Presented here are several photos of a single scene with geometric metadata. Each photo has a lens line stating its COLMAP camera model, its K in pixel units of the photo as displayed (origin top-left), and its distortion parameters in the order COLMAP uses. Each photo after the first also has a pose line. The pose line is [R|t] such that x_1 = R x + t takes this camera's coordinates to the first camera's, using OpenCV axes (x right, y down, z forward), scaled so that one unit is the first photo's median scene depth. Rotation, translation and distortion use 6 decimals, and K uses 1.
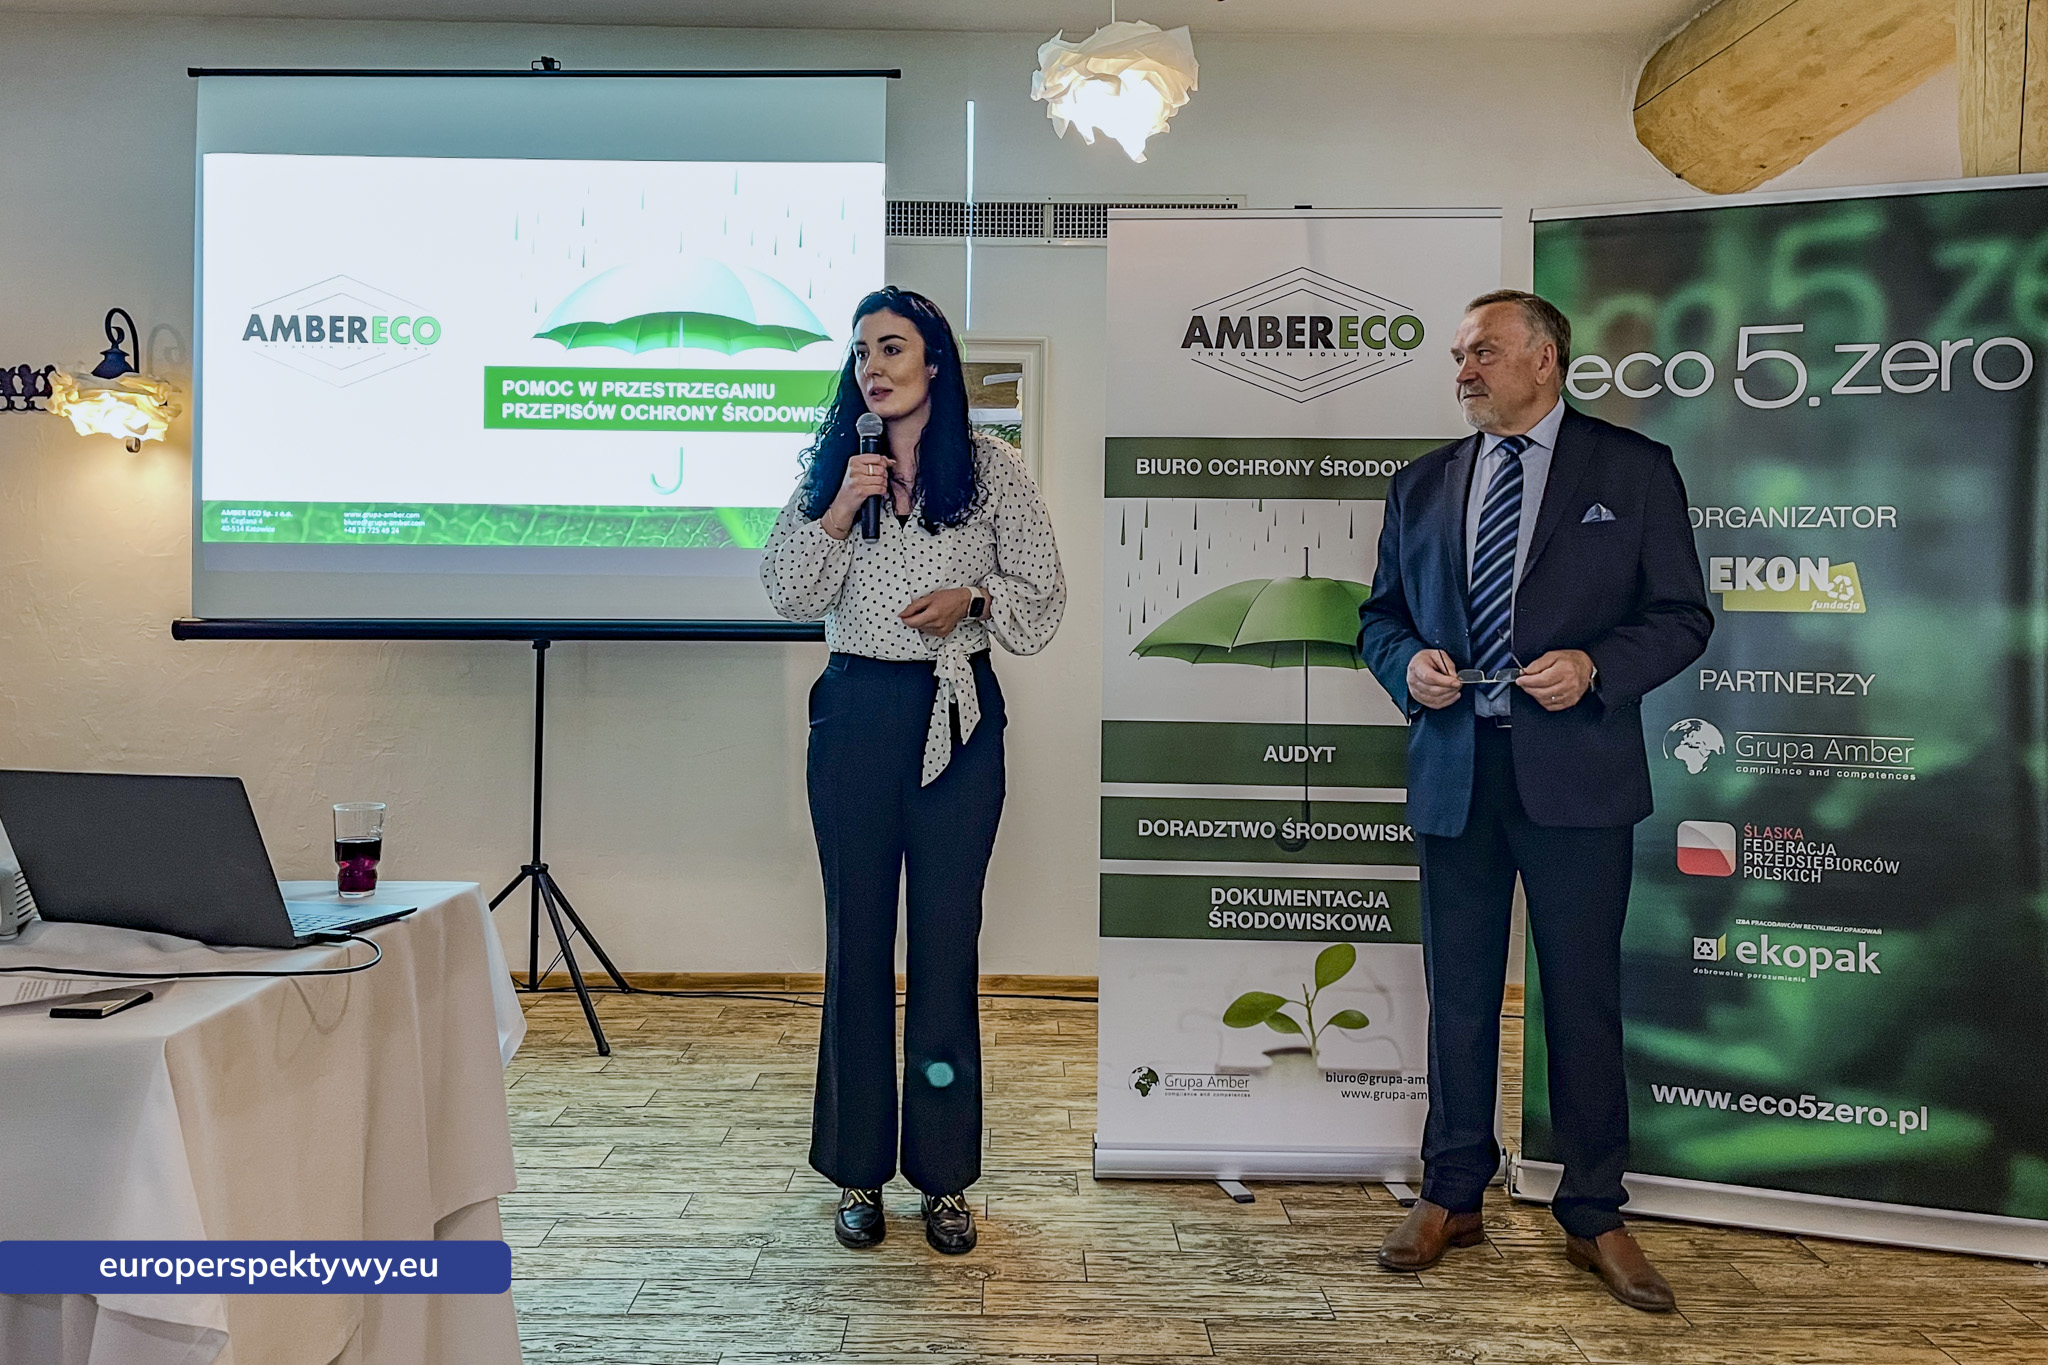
lens RADIAL K [[1692.4, 0, 1017.6], [0, 1692.4, 581.9], [0, 0, 1]] dist [0.104416, -0.144729]
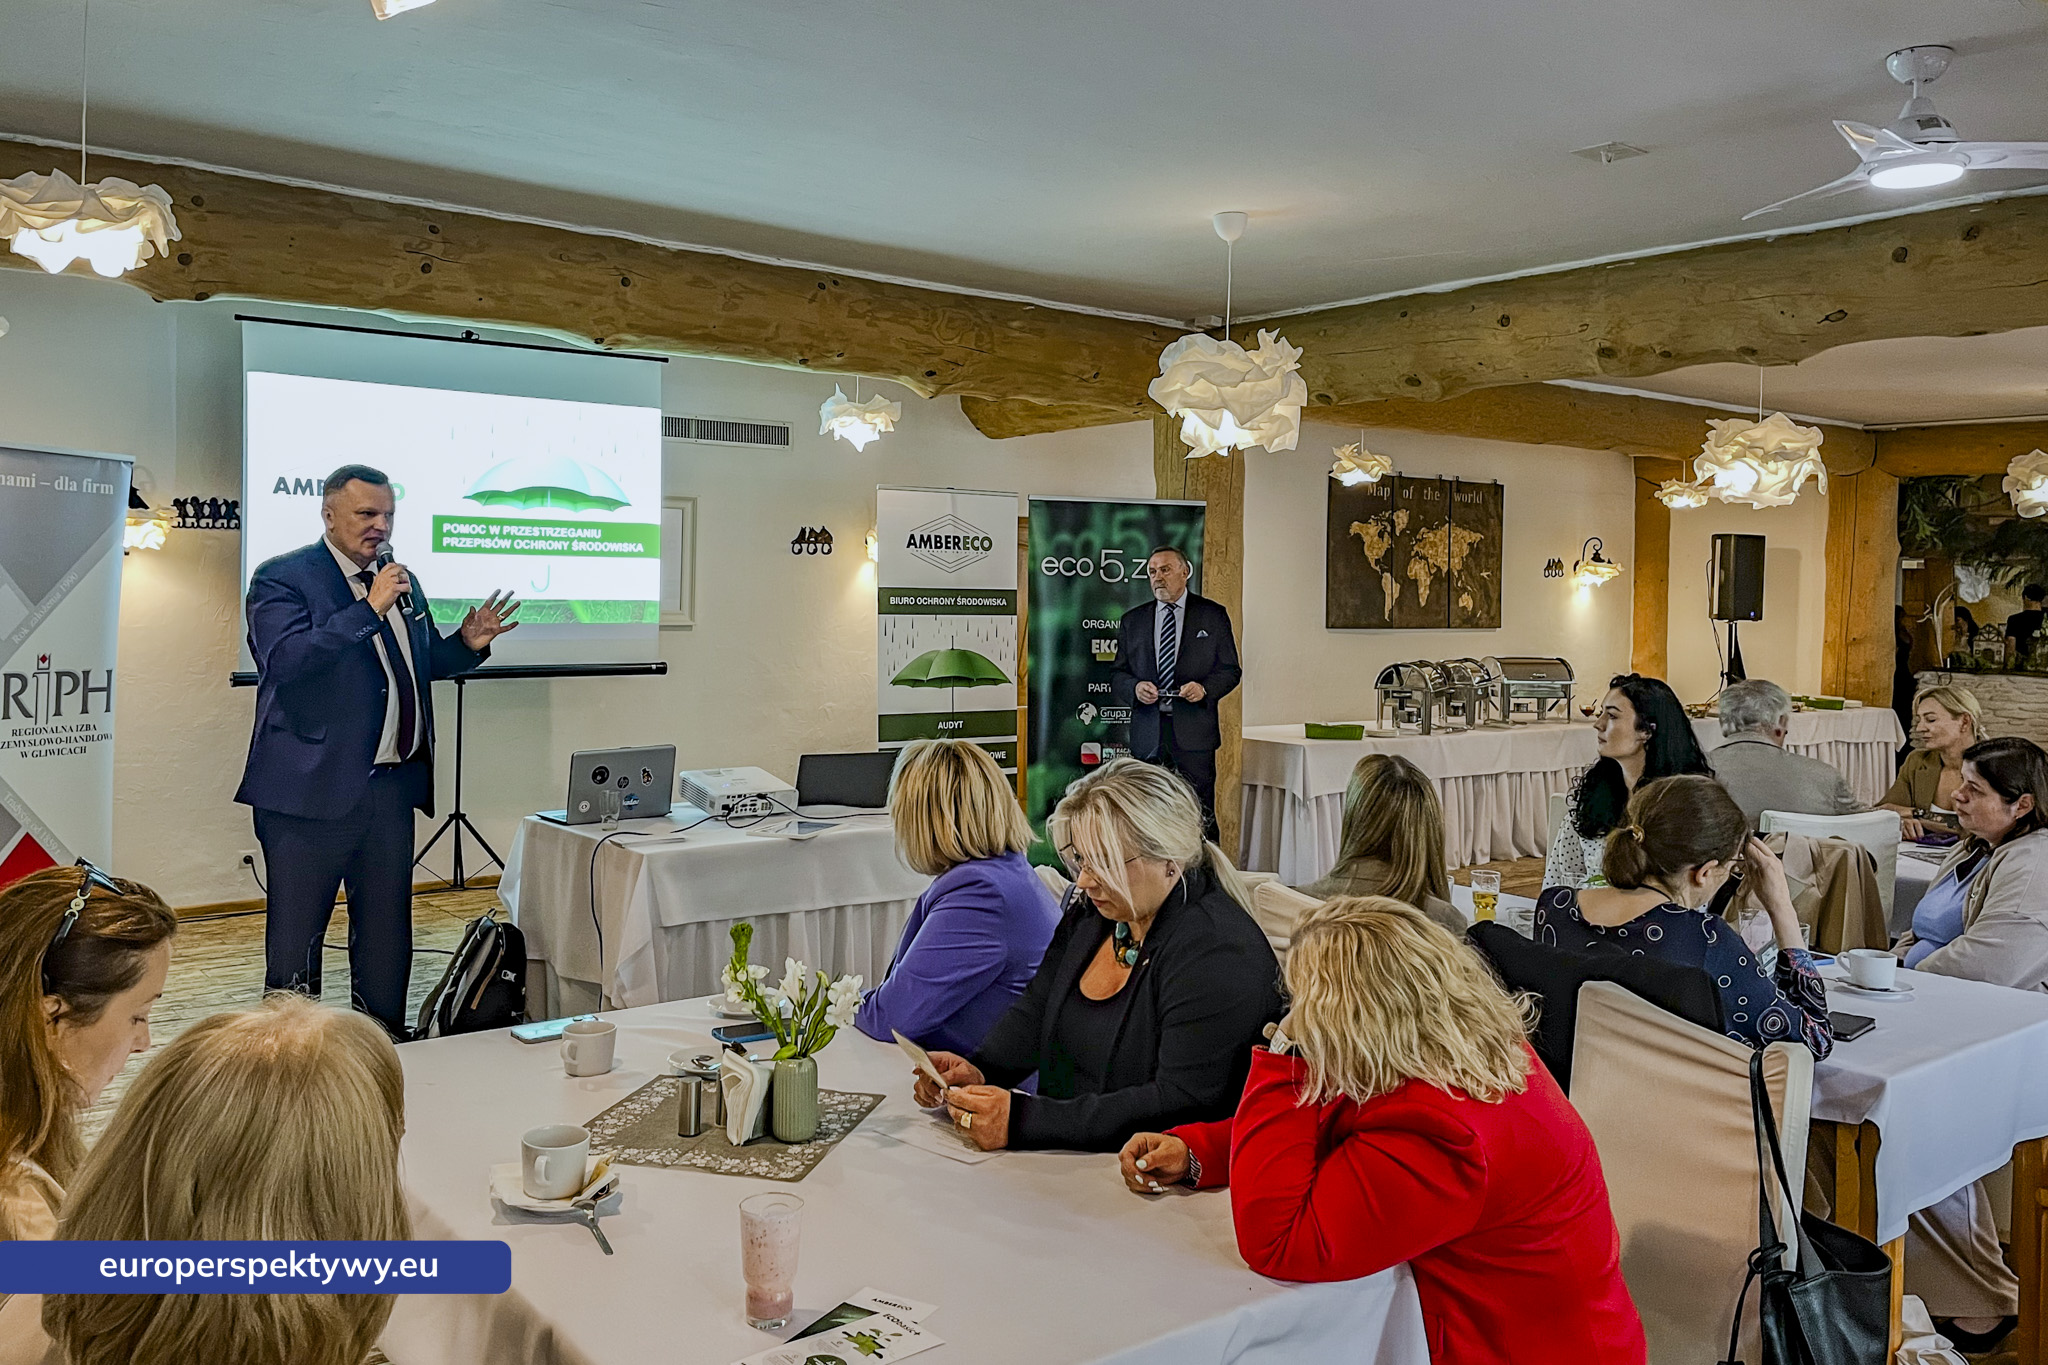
lens RADIAL K [[1616.8, 0, 975.8], [0, 1616.8, 582.5], [0, 0, 1]] dist [0.096862, -0.133942]
pose [[0.796650, 0.003304, 0.604432, -1.151659], [-0.020445, 0.999560, 0.021483, -0.143141], [-0.604095, -0.029472, 0.796367, -0.782643]]
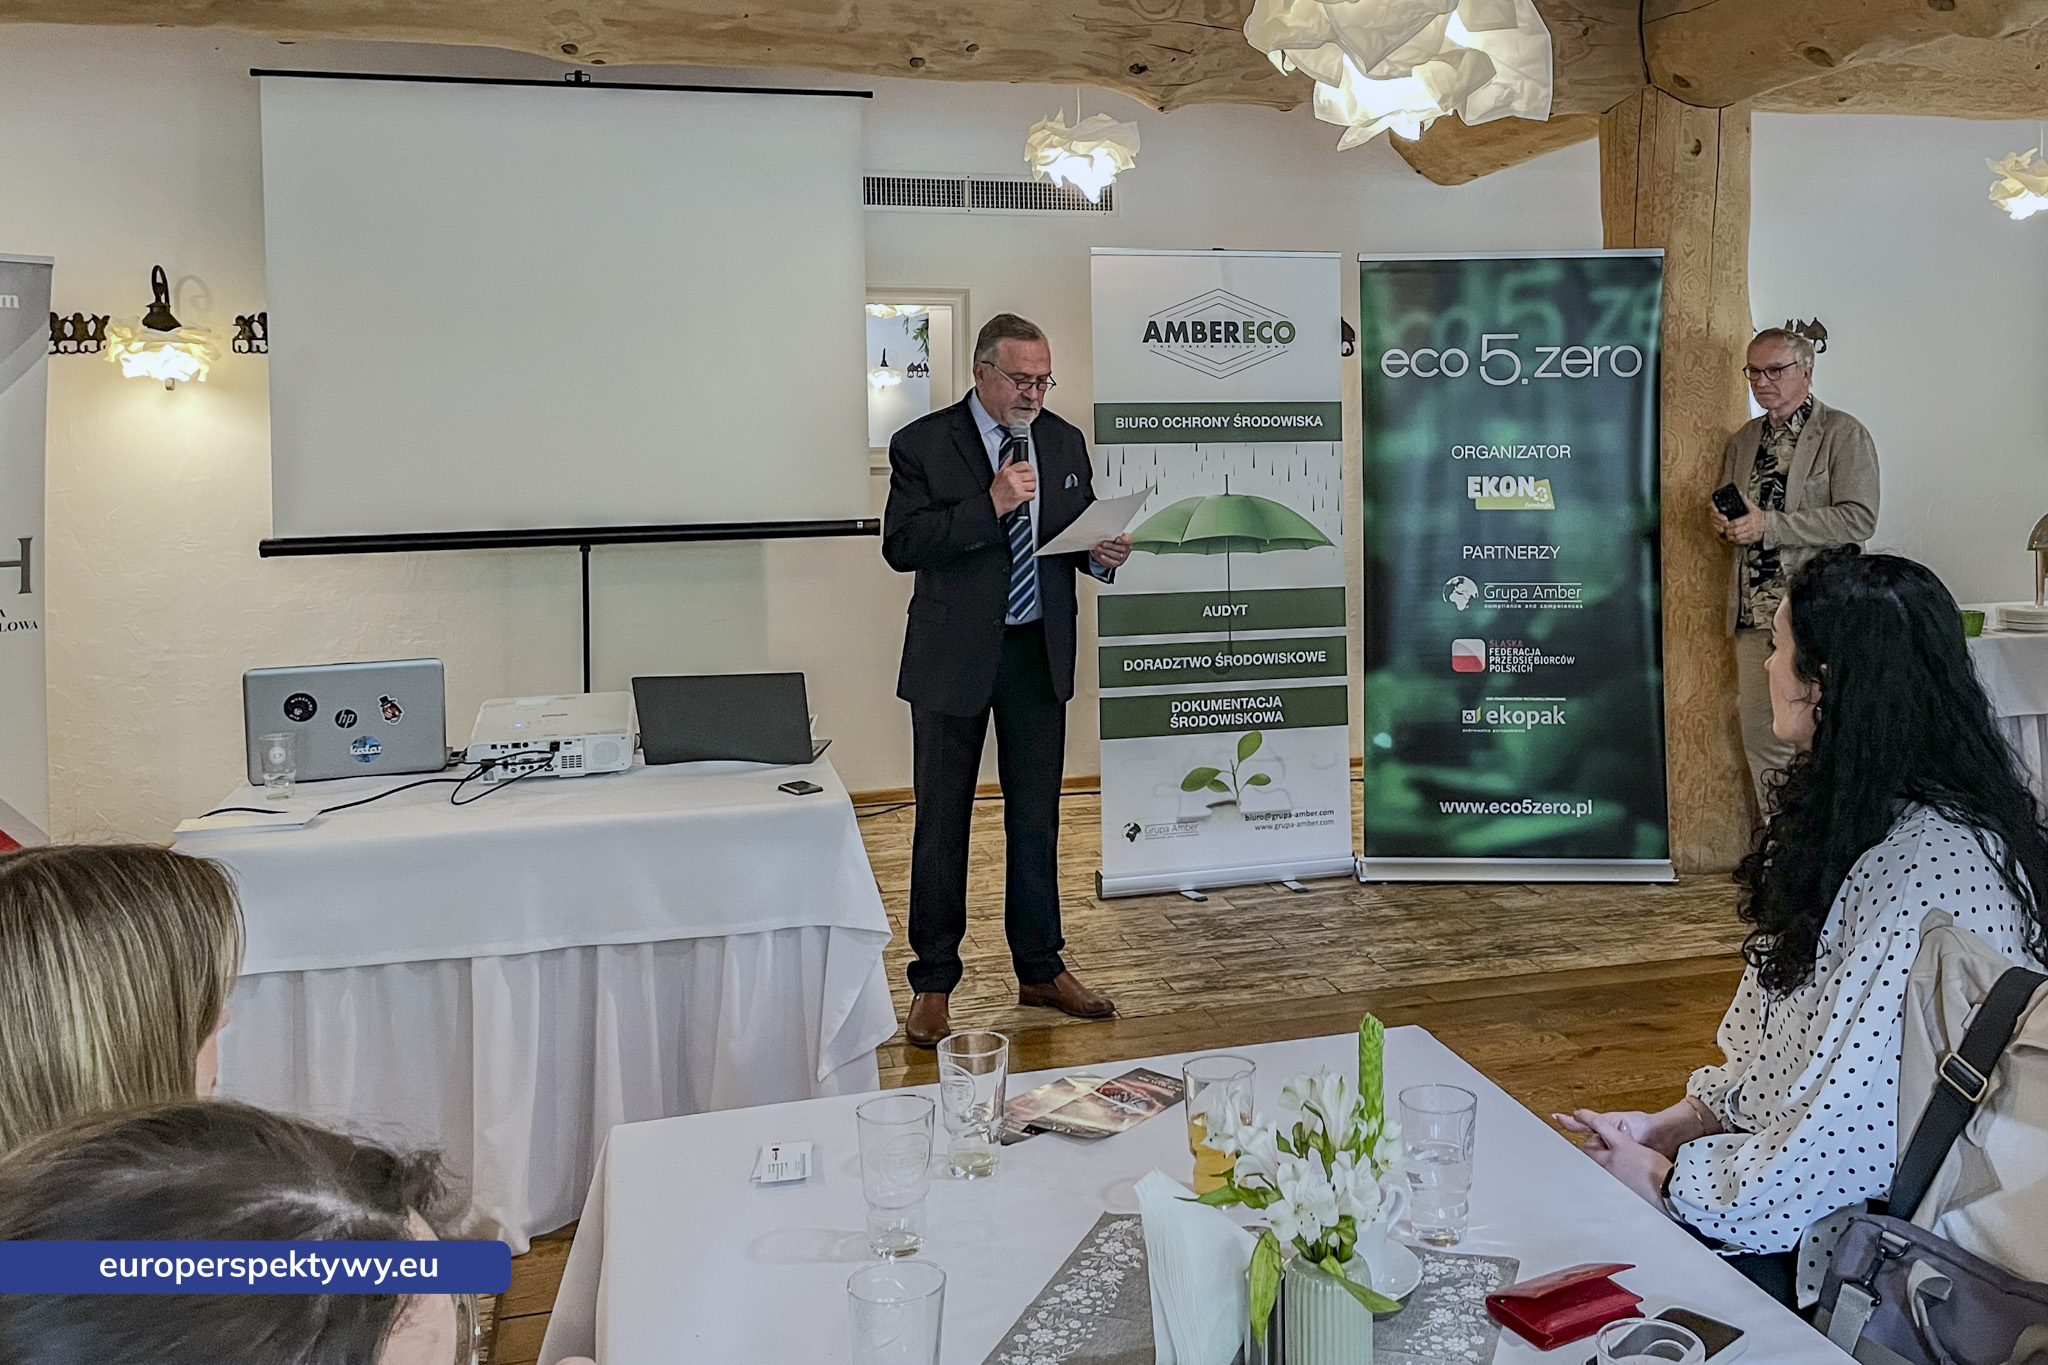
lens RADIAL K [[1826.3, 0, 1220.7], [0, 1826.3, 441.2], [0, 0, 1]] dist [0.126907, -0.199587]
pose [[0.953862, -0.025855, 0.299129, -0.326861], [0.016143, 0.999261, 0.034891, -0.108712], [-0.299810, -0.028452, 0.953575, -0.563276]]
